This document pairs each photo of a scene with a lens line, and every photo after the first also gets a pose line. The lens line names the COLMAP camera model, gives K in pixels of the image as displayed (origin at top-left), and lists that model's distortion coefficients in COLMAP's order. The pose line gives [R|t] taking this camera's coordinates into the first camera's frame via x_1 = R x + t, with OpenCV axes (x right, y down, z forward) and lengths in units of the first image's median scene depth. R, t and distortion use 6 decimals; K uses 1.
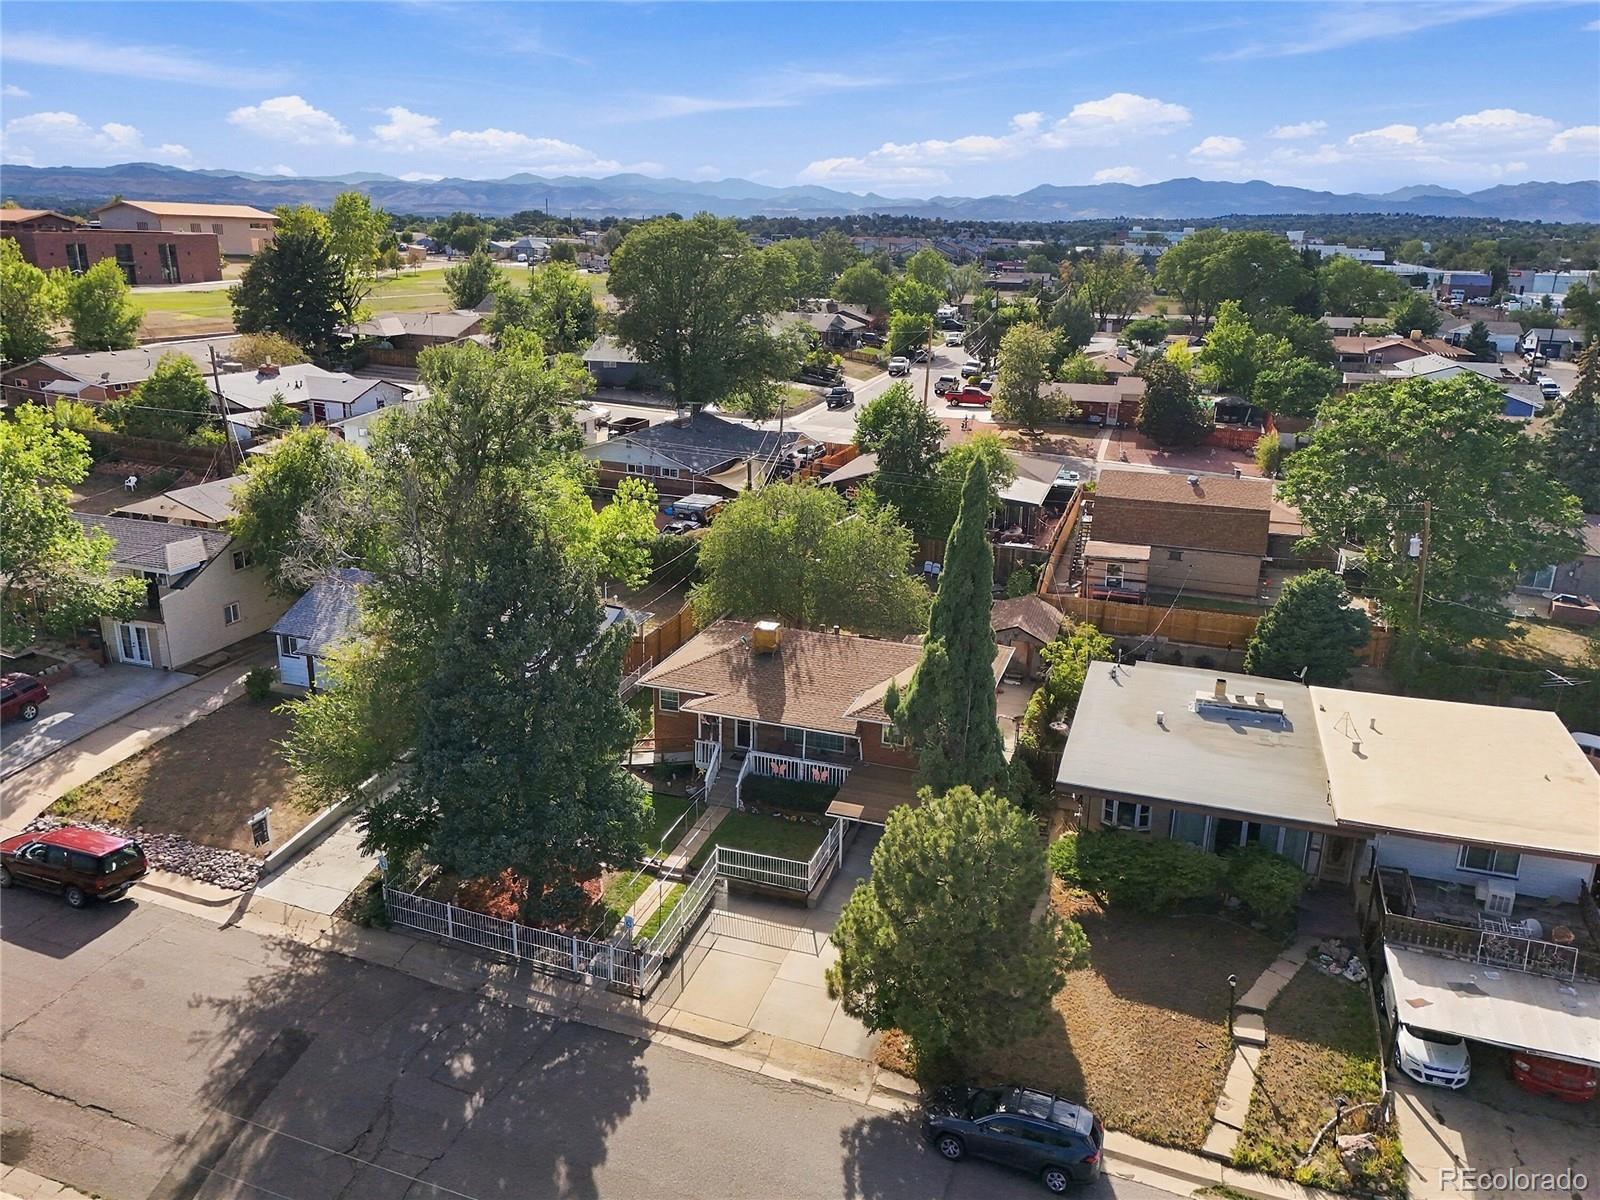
lens RADIAL K [[1181.2, 0, 801.3], [0, 1181.2, 562.4], [0, 0, 1]] dist [0.071455, -0.061777]
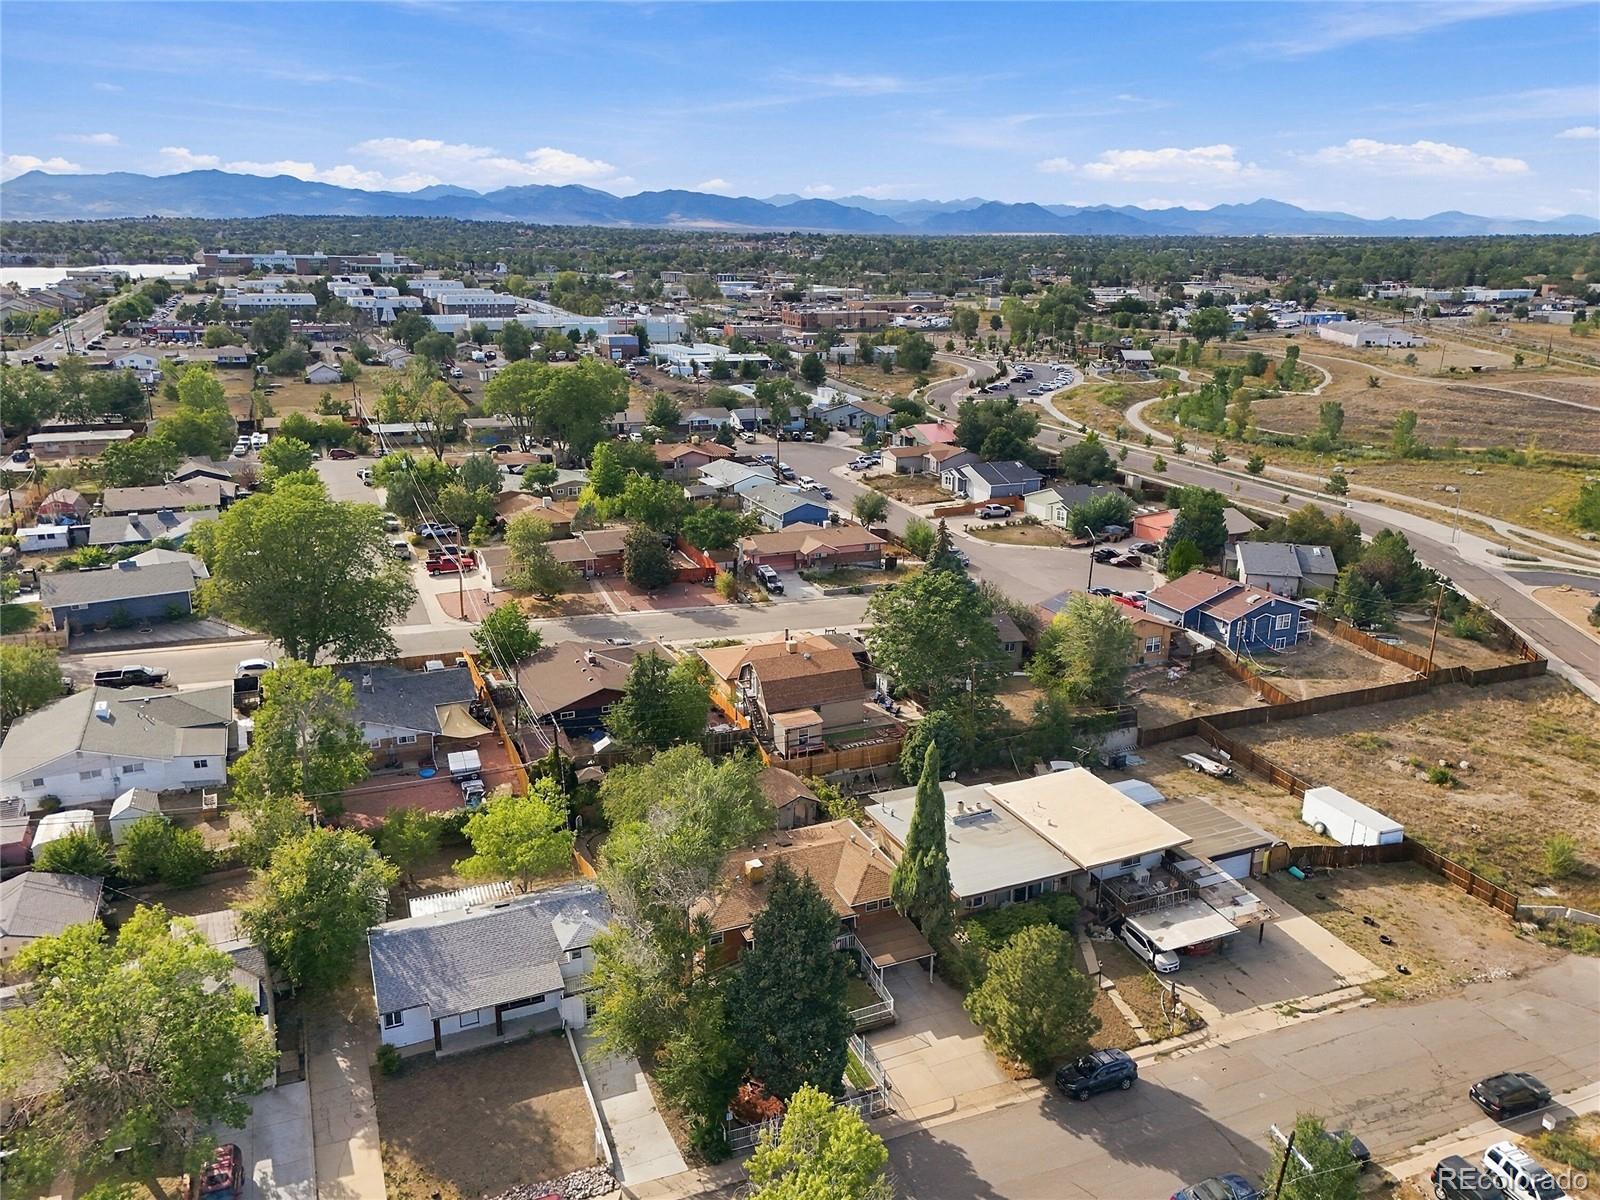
lens RADIAL K [[1168.7, 0, 800.0], [0, 1168.7, 600.0], [0, 0, 1]] dist [0.034911, -0.005281]
pose [[0.748322, -0.213414, 0.628067, -1.015556], [0.193848, 0.975857, 0.100627, -0.494956], [-0.634379, 0.046448, 0.771626, -0.236681]]
